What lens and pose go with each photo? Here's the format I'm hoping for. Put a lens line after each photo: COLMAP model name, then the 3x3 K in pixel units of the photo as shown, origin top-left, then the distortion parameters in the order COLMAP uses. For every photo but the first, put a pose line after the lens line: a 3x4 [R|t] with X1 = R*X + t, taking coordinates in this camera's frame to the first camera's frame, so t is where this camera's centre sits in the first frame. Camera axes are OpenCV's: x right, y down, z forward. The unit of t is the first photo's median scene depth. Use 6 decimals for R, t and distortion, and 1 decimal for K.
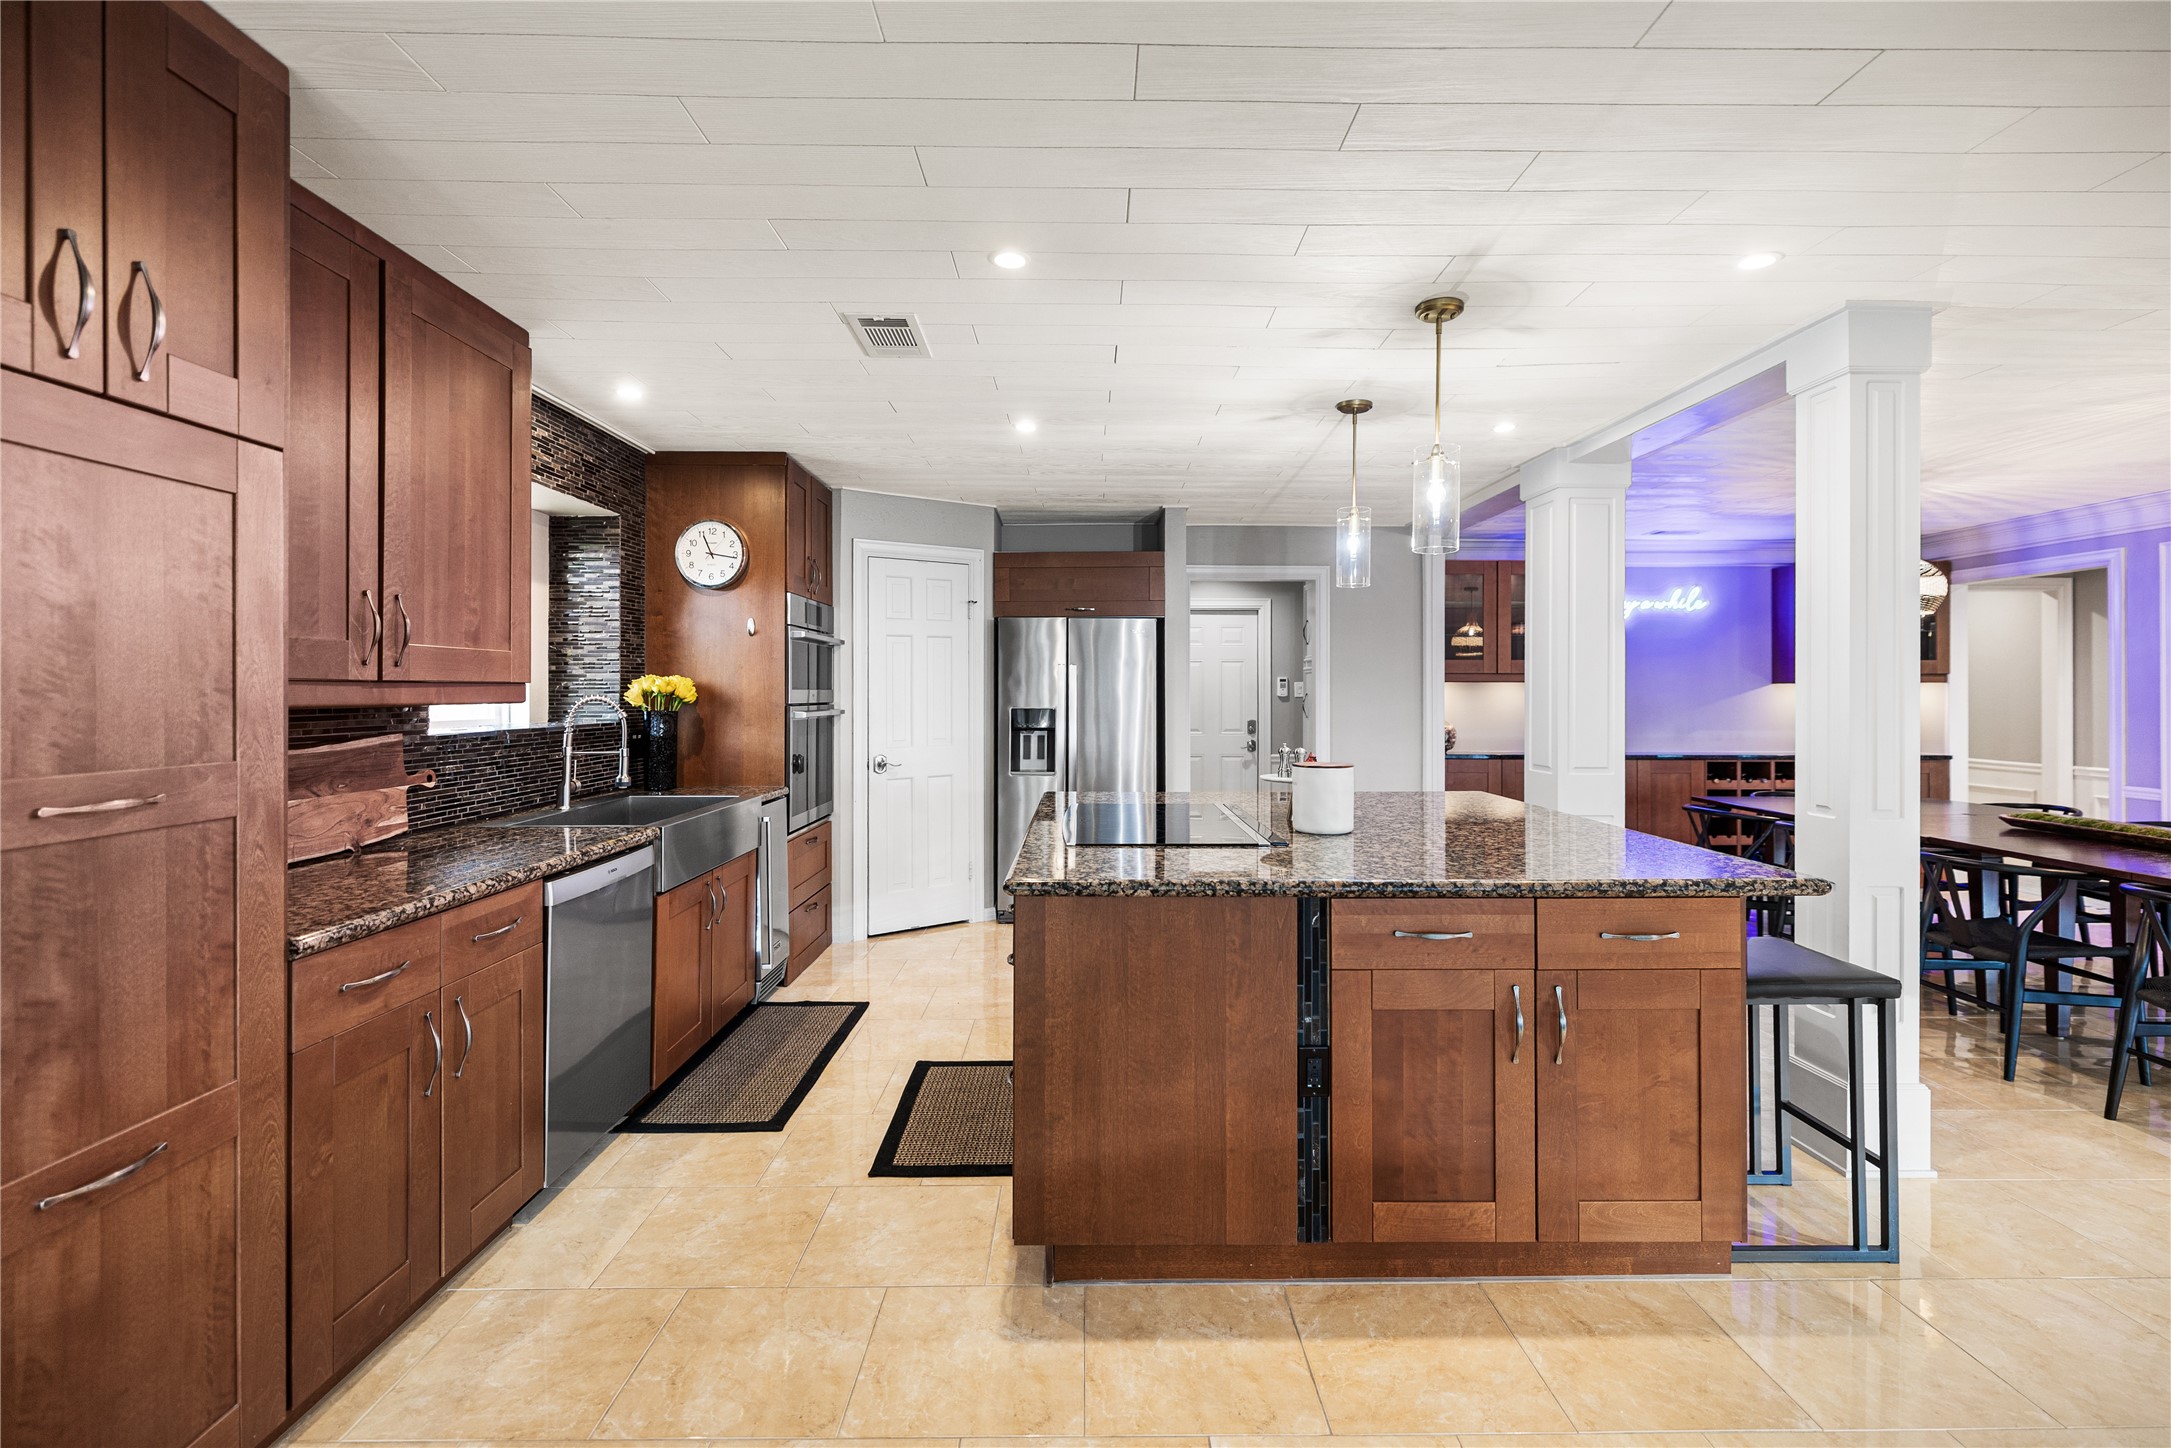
lens RADIAL K [[969.0, 0, 1090.8], [0, 969.0, 686.2], [0, 0, 1]] dist [-0.000136, -0.000096]
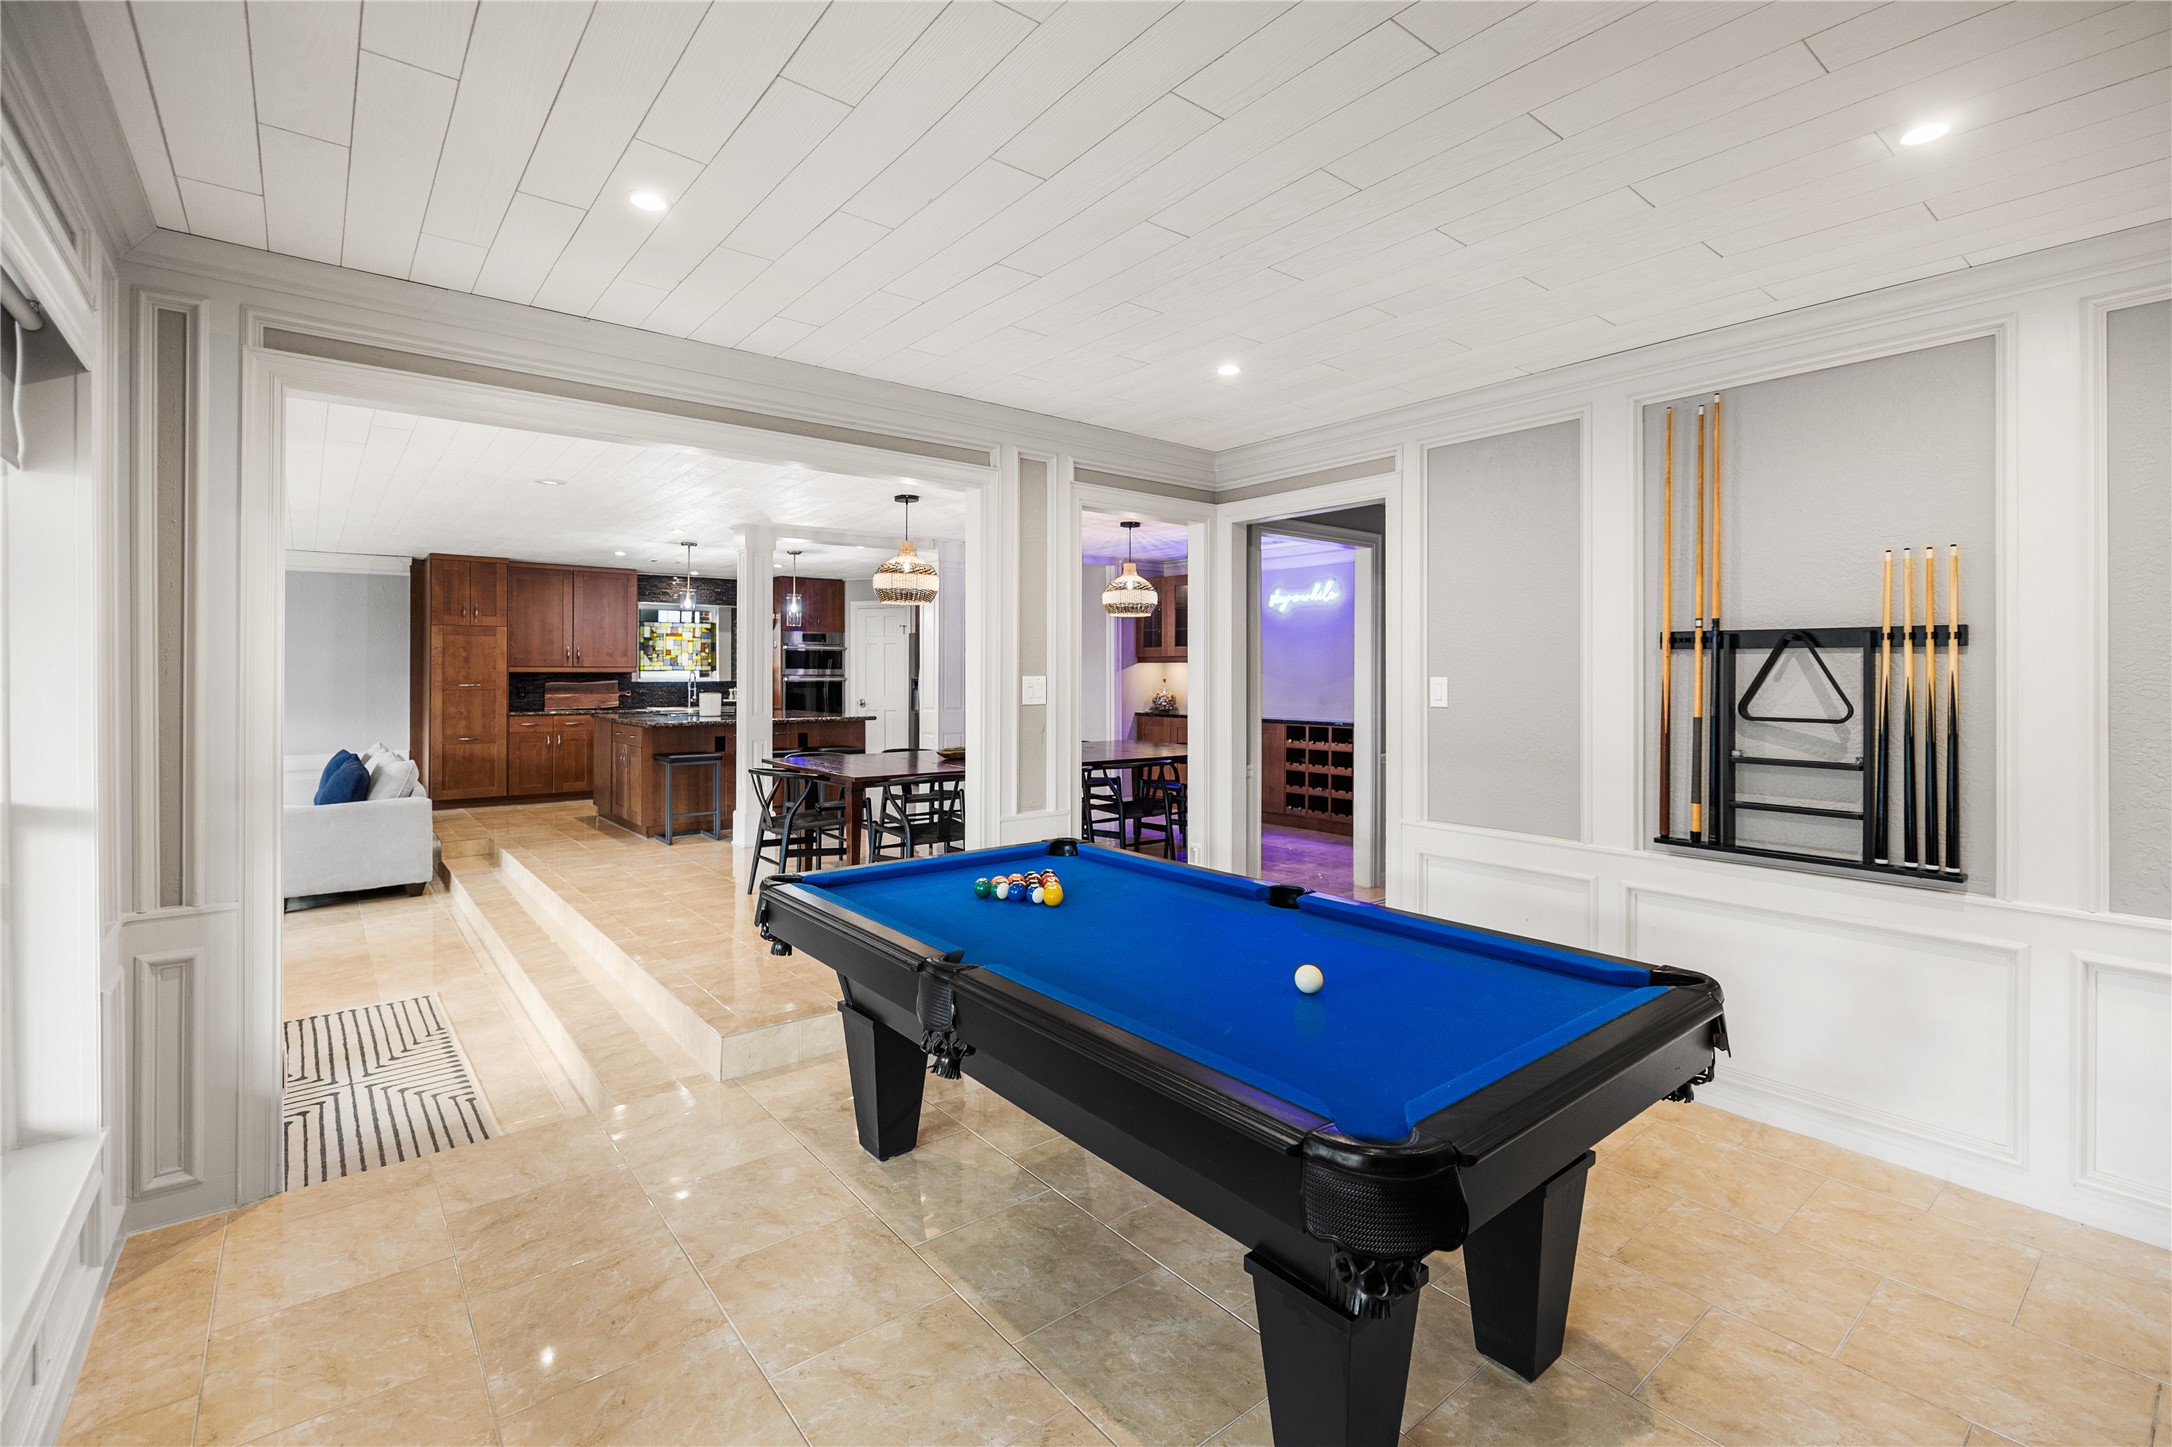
lens RADIAL K [[954.5, 0, 1084.7], [0, 954.5, 668.7], [0, 0, 1]] dist [0.000387, -0.000020]
pose [[0.629097, -0.003744, -0.777318, 1.684043], [0.003446, 0.999992, -0.002027, 0.008644], [0.777319, -0.001403, 0.629105, 0.034234]]
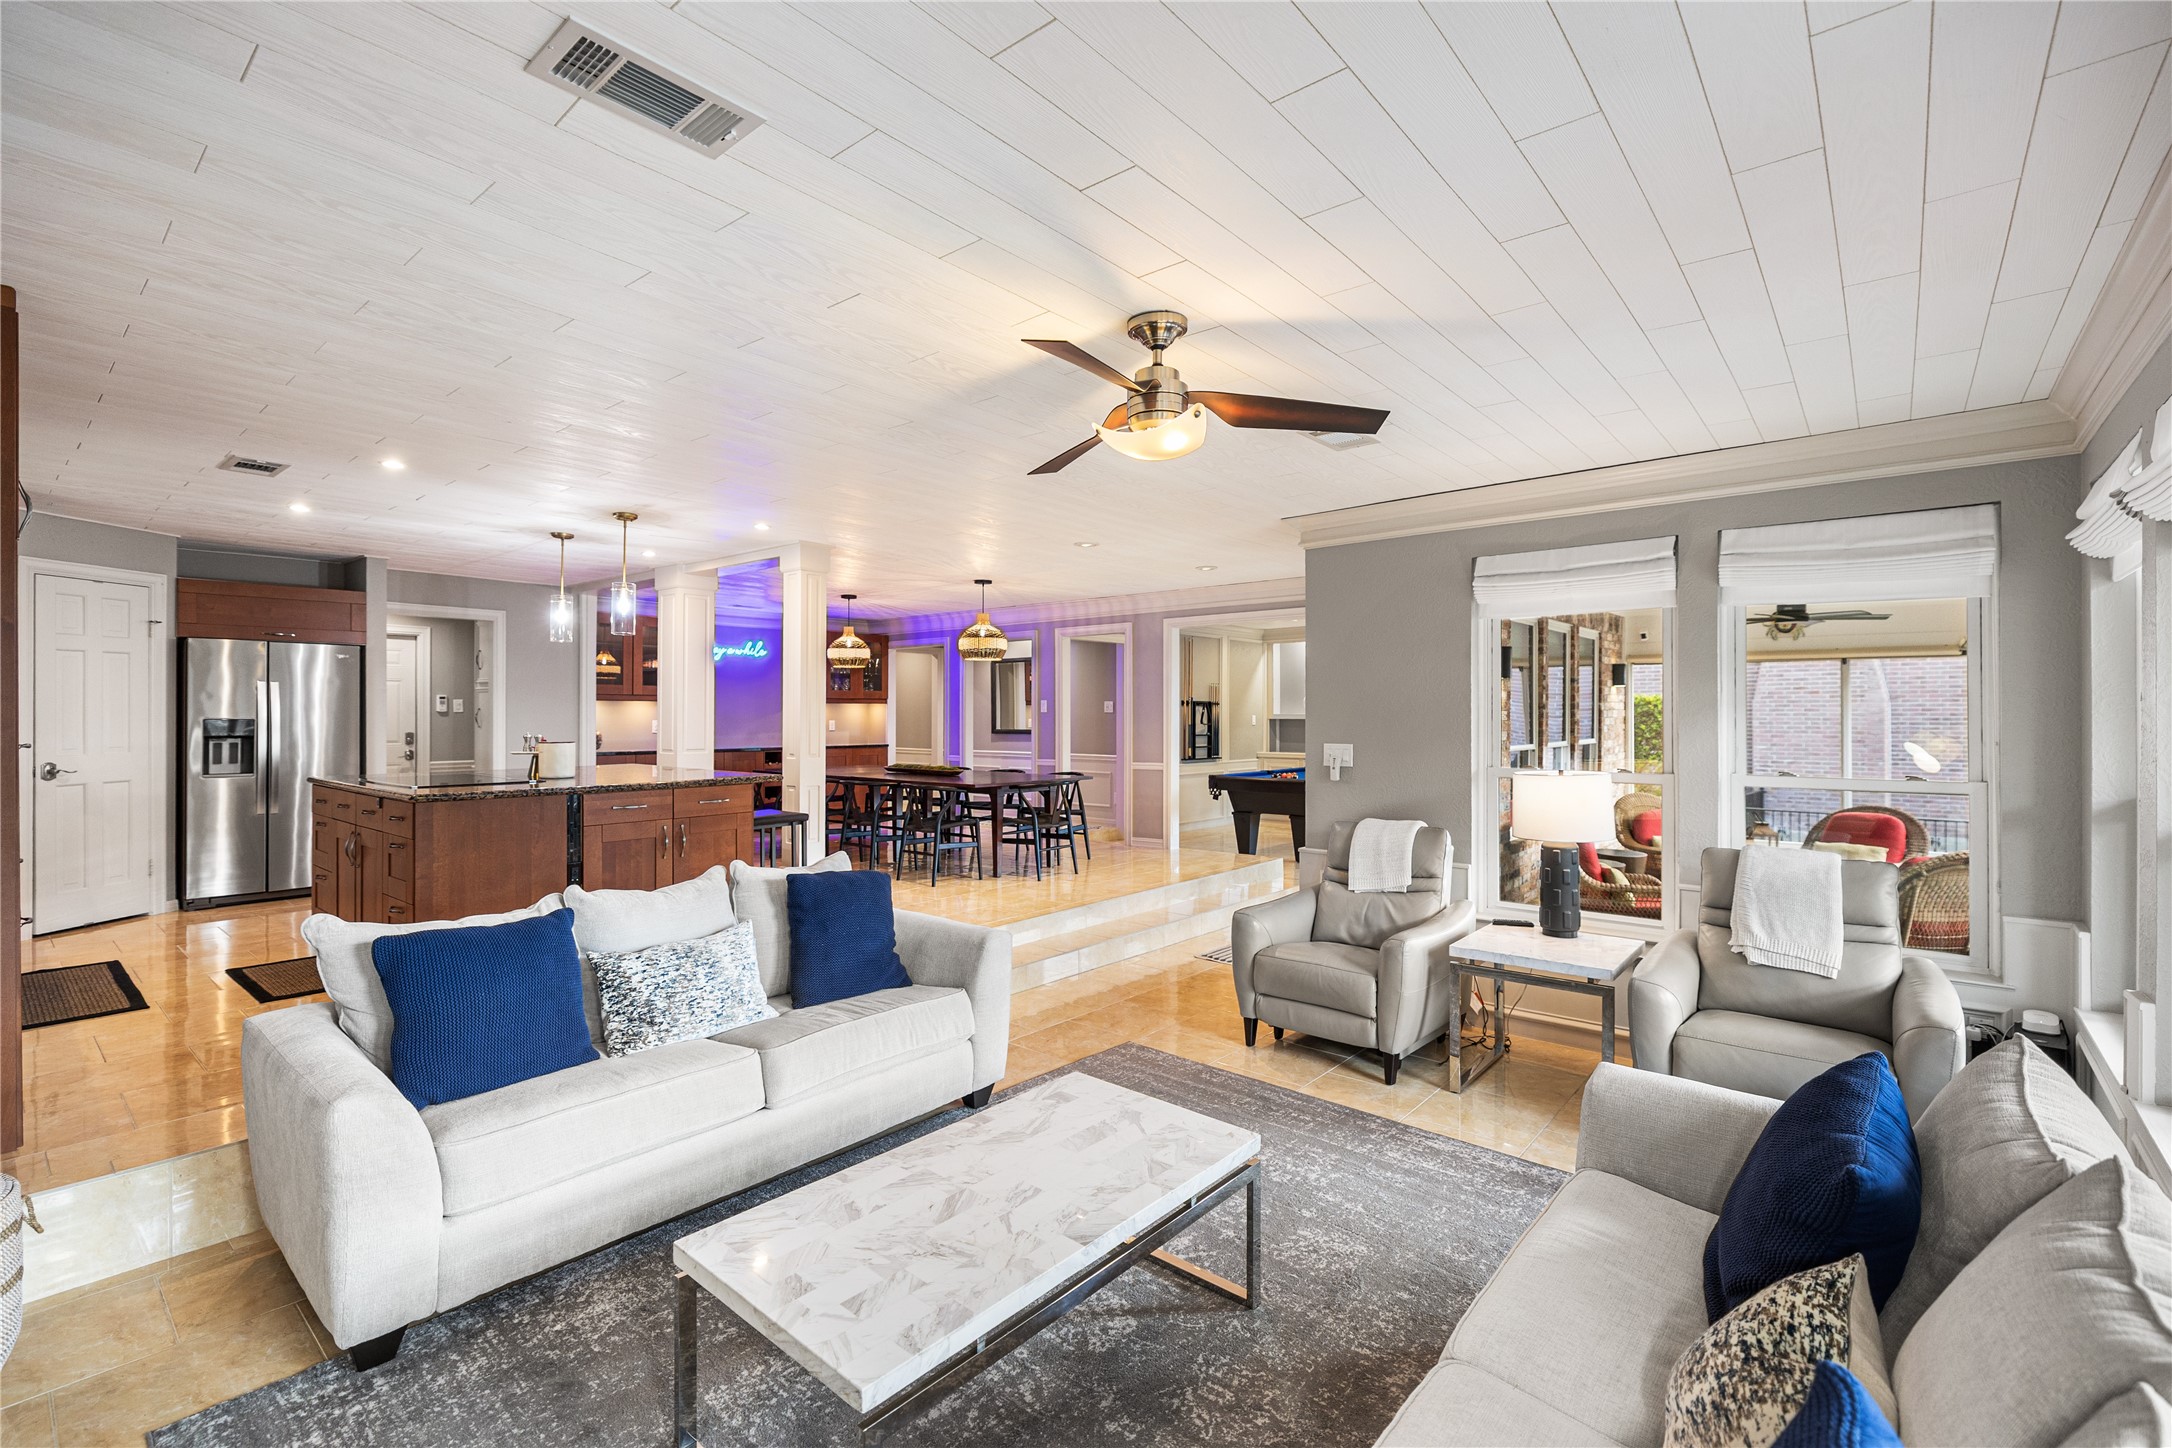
lens RADIAL K [[949.9, 0, 1079.0], [0, 949.9, 716.4], [0, 0, 1]] dist [0.001545, -0.000048]
pose [[0.652231, -0.001667, 0.758019, -0.251349], [-0.004375, 0.999973, 0.005964, 0.008764], [-0.758008, -0.007206, 0.652206, -0.486258]]
